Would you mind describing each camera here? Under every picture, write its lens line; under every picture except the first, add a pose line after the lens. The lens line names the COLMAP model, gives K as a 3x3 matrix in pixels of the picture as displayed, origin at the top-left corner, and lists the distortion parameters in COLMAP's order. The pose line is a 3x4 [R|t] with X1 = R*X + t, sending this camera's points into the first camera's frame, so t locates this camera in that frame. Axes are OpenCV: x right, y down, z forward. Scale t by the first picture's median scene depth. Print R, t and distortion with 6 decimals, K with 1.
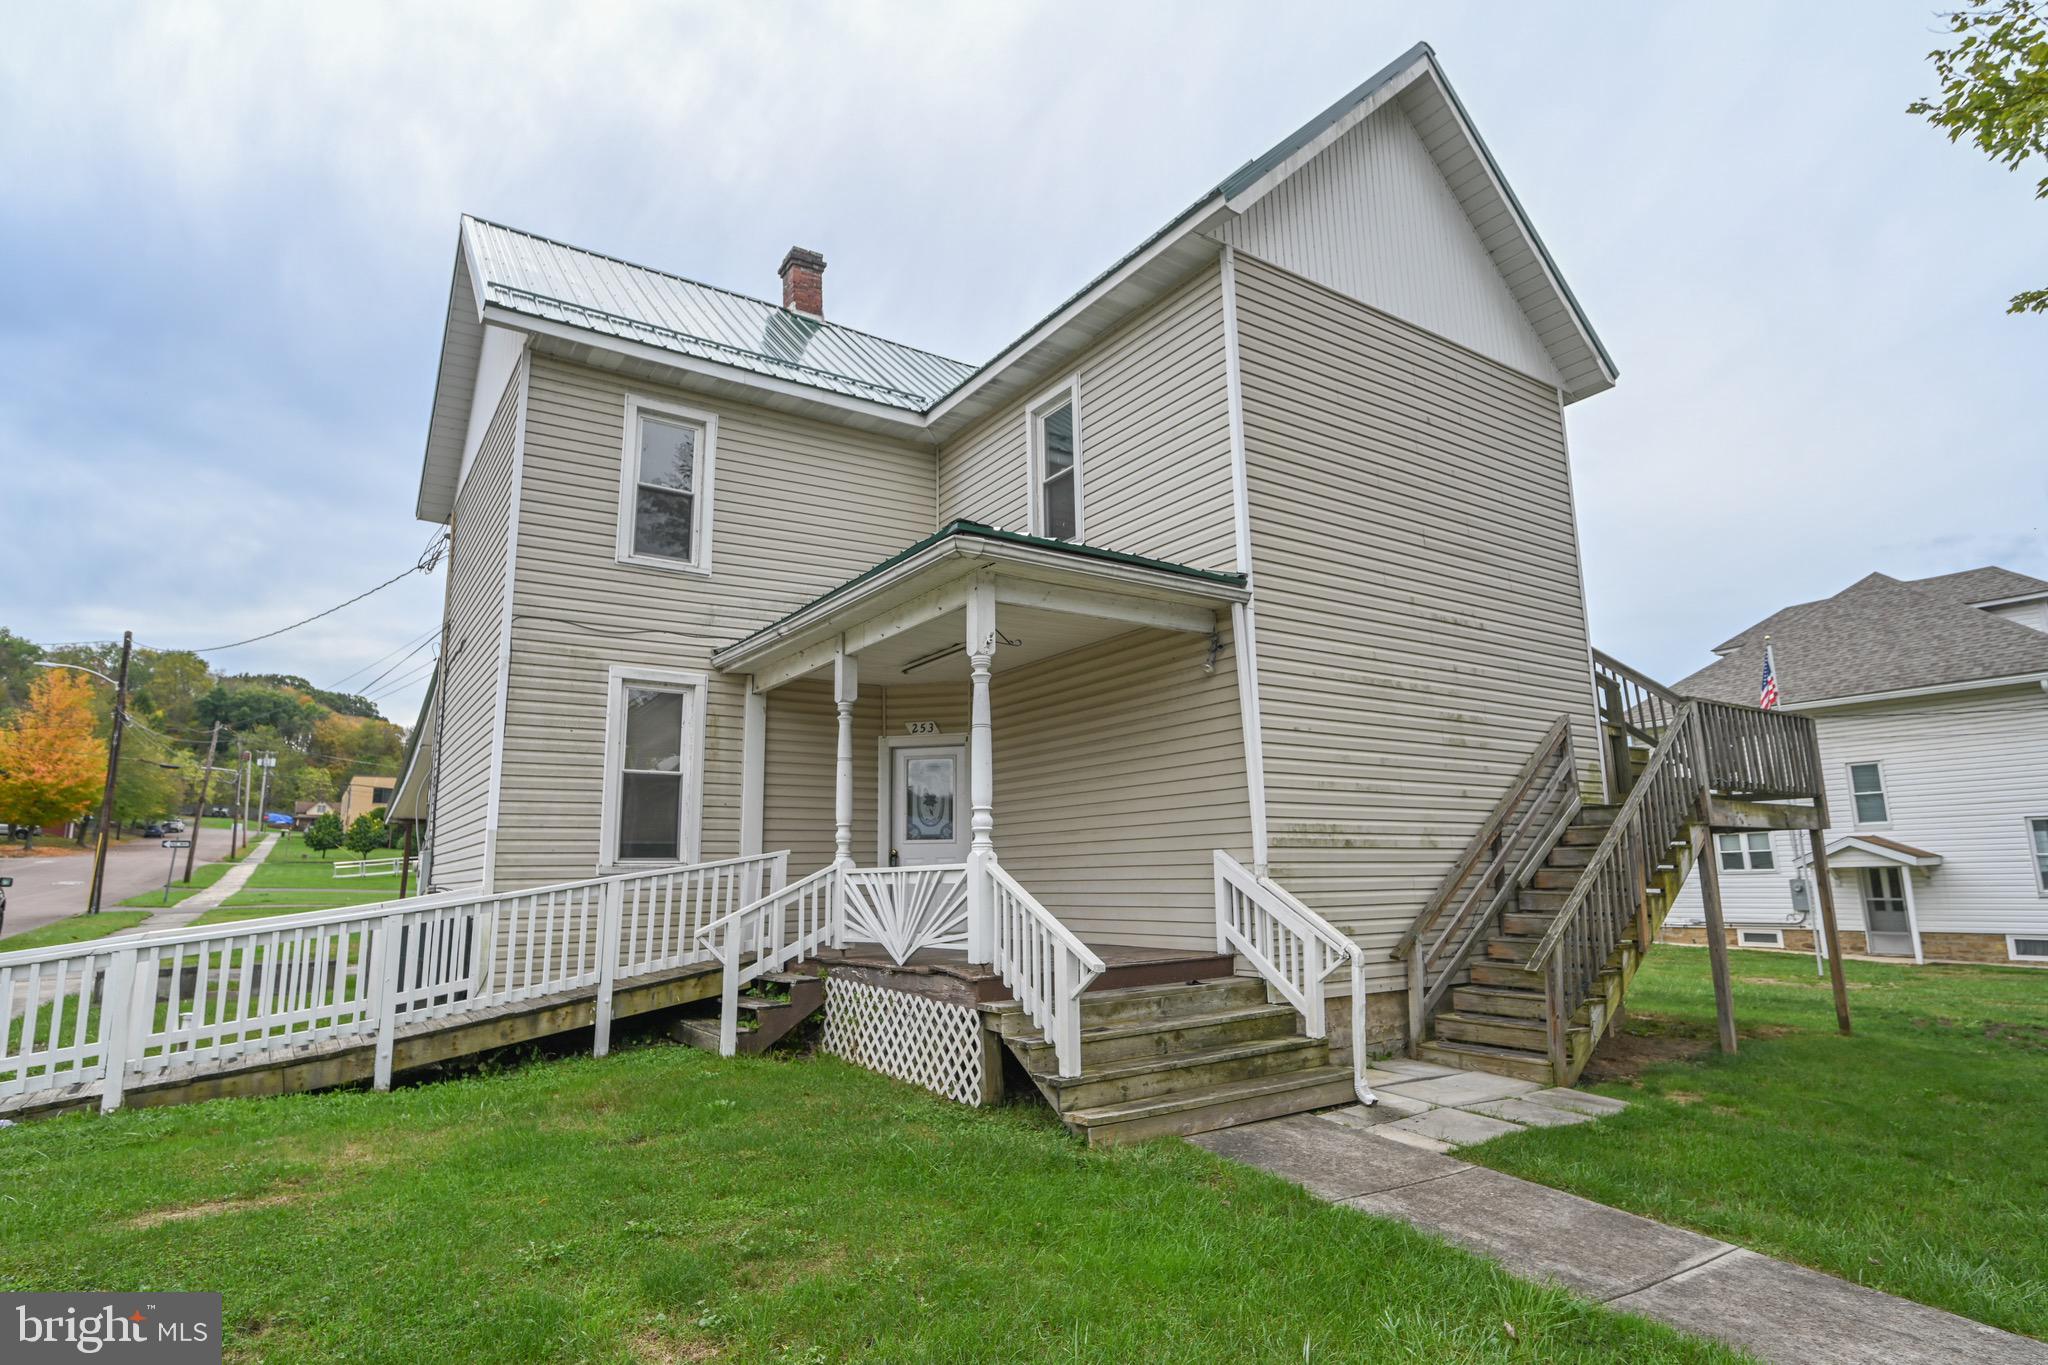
lens RADIAL K [[1073.8, 0, 1031.5], [0, 1073.8, 678.5], [0, 0, 1]] dist [0.002038, 0.000266]
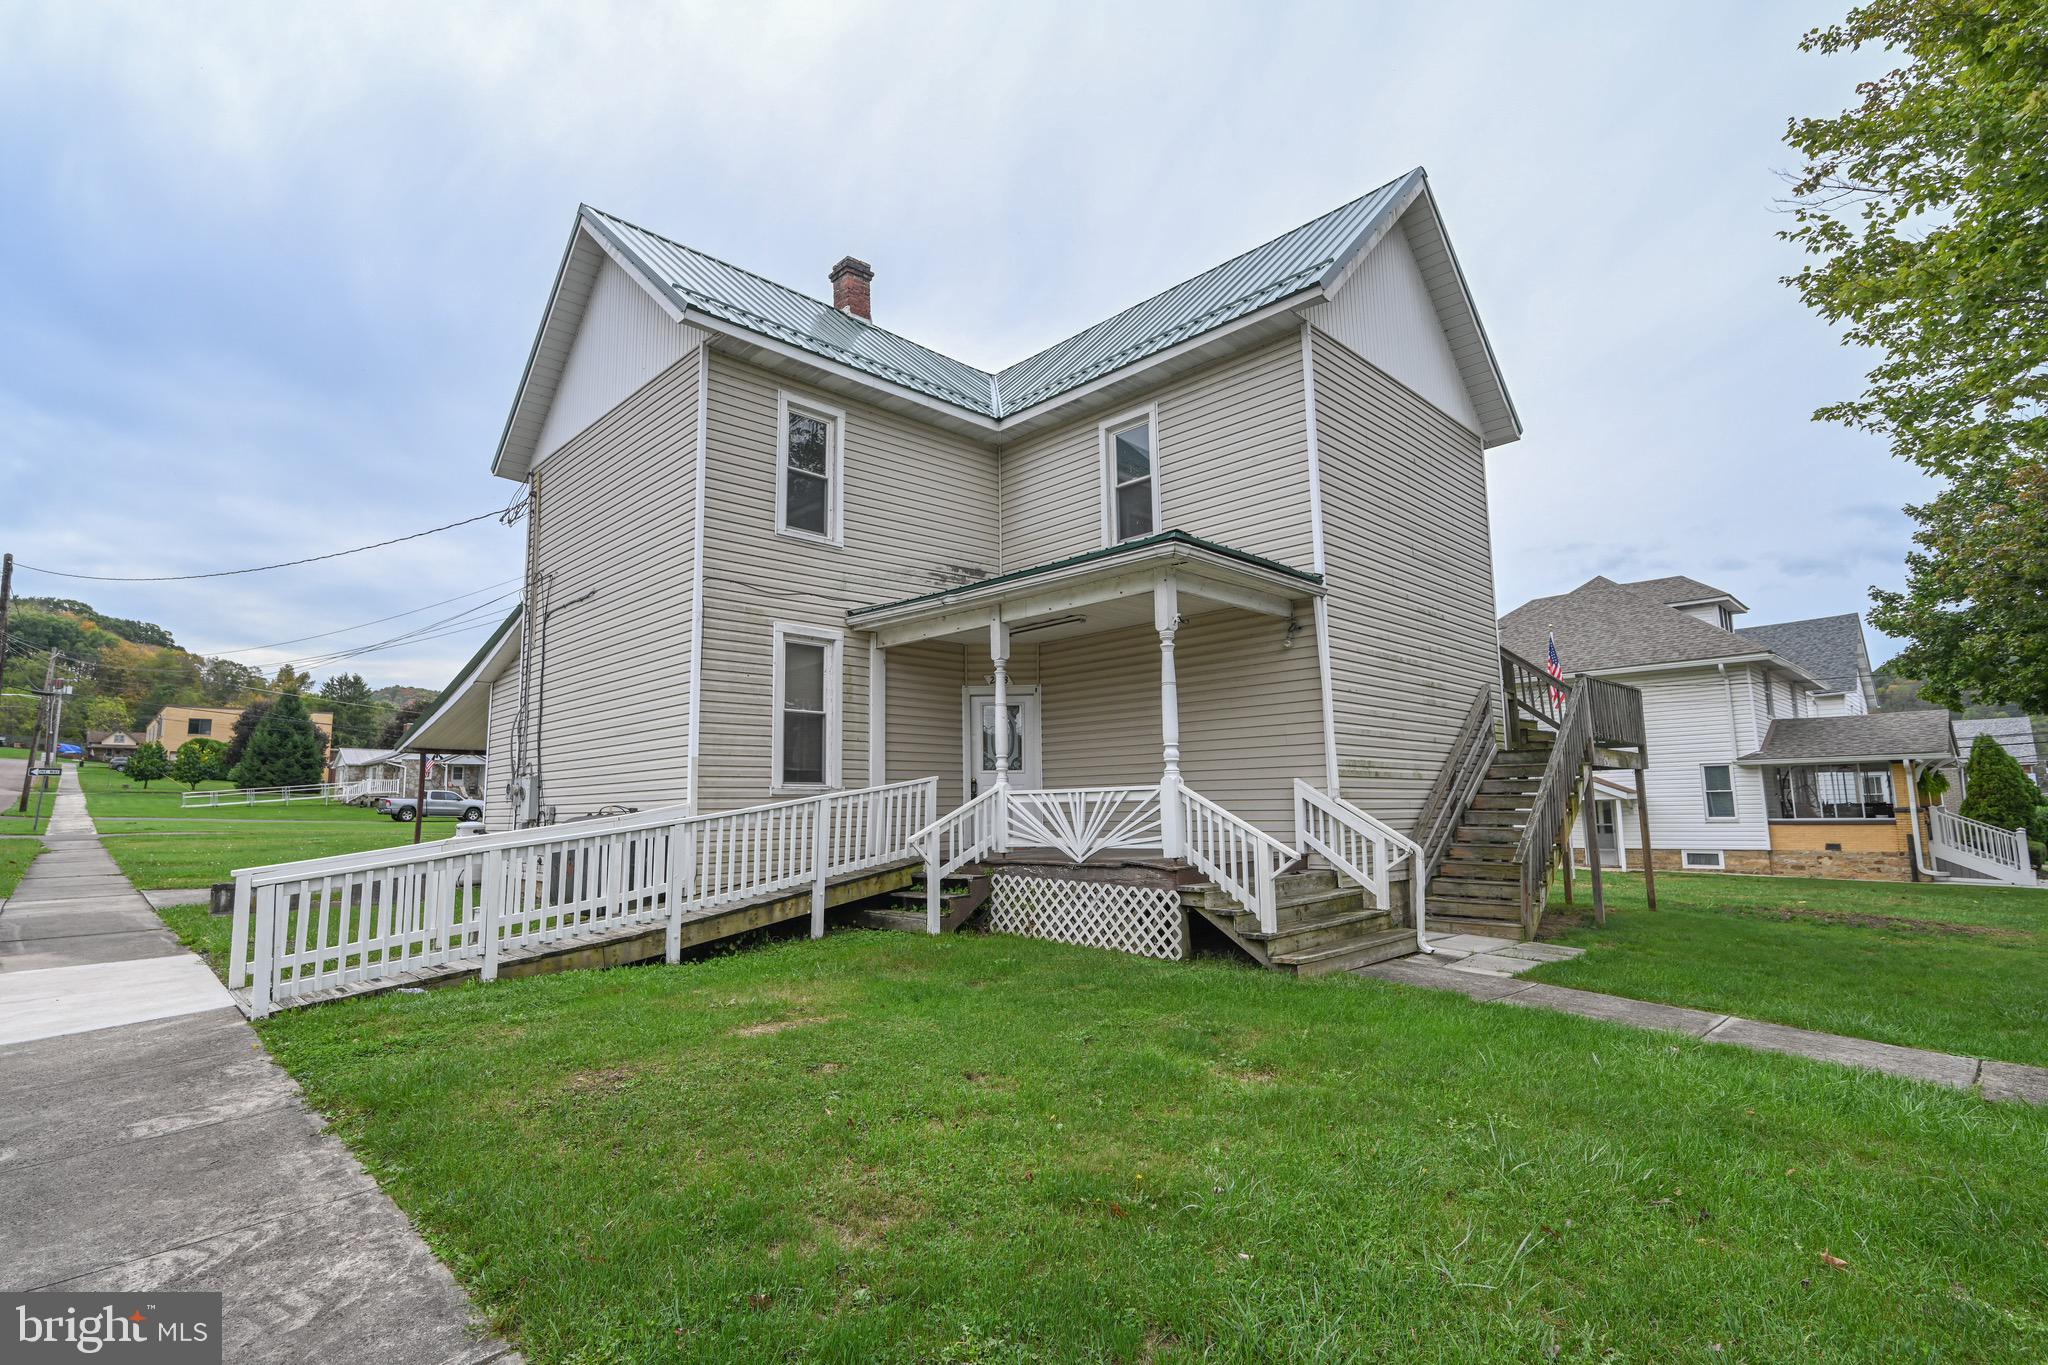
lens RADIAL K [[967.8, 0, 1024.0], [0, 967.8, 682.5], [0, 0, 1]] dist [0.001504, 0.000447]
pose [[0.984186, 0.026154, 0.175198, -0.365087], [-0.035047, 0.998239, 0.047861, -0.007013], [-0.173637, -0.053244, 0.983369, -0.130149]]
